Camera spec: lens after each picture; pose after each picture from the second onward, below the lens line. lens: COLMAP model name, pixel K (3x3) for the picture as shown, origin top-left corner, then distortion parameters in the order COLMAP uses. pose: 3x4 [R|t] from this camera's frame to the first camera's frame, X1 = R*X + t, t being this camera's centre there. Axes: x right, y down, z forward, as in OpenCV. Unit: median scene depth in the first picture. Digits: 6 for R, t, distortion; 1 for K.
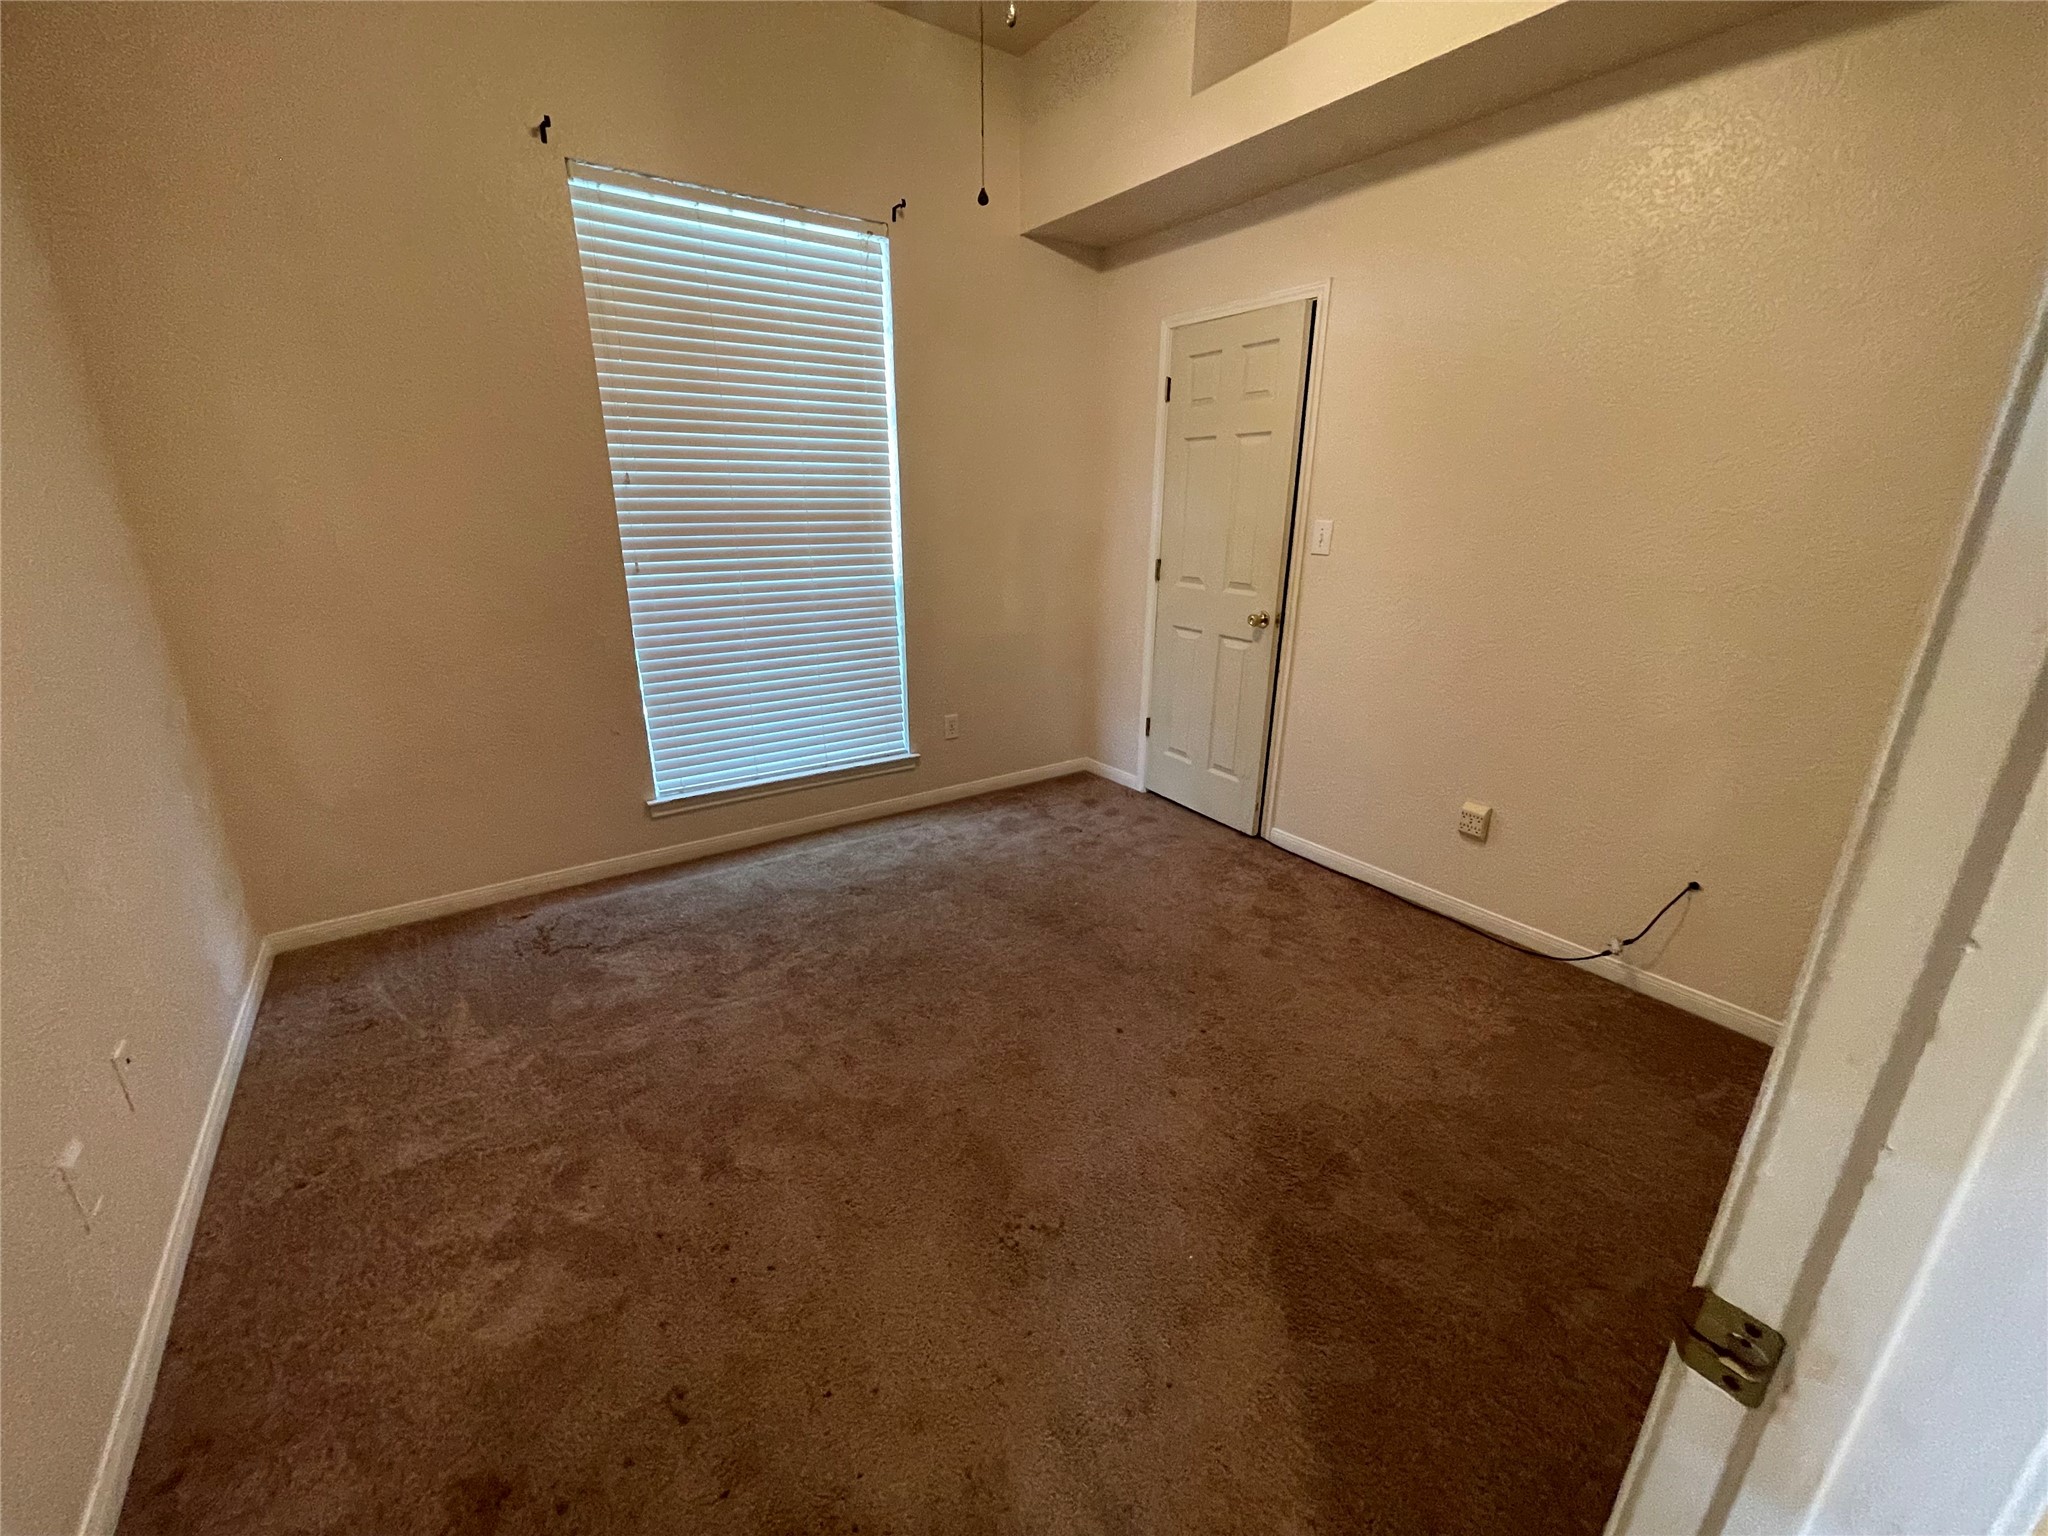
lens RADIAL K [[824.0, 0, 1017.4], [0, 824.0, 772.5], [0, 0, 1]] dist [-0.001272, 0.000973]
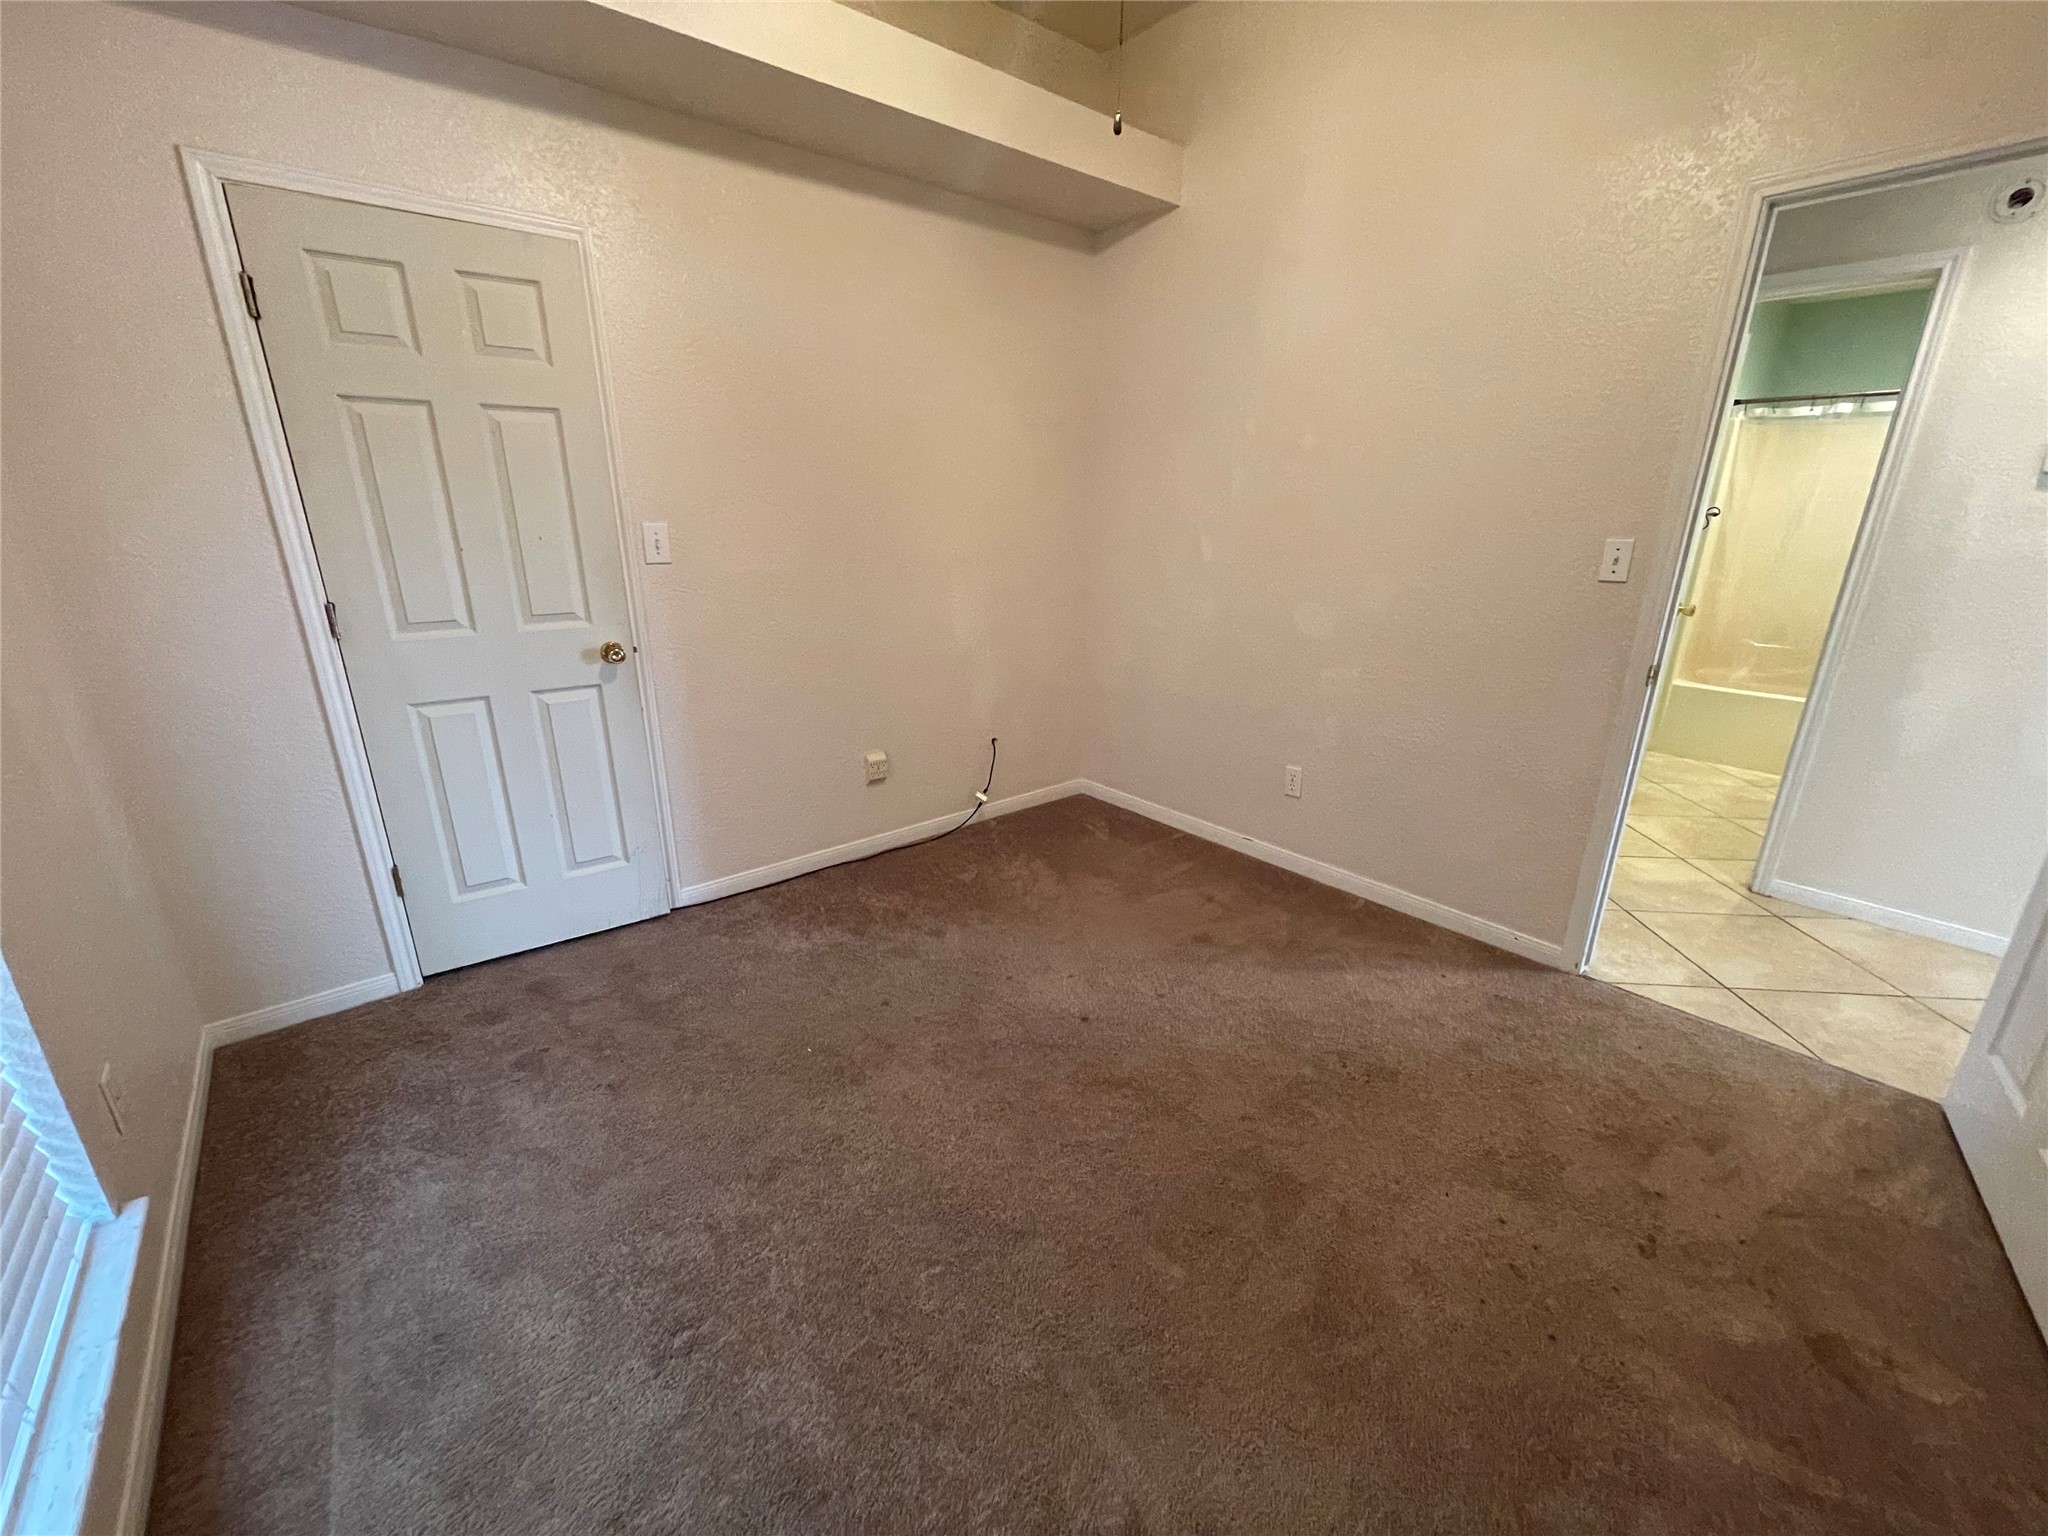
lens RADIAL K [[824.0, 0, 1021.0], [0, 824.0, 766.7], [0, 0, 1]] dist [-0.001272, 0.000973]
pose [[-0.085785, -0.303807, 0.948864, -0.488838], [0.312816, 0.896001, 0.315163, -0.206653], [-0.945932, 0.323856, 0.018172, 0.635054]]
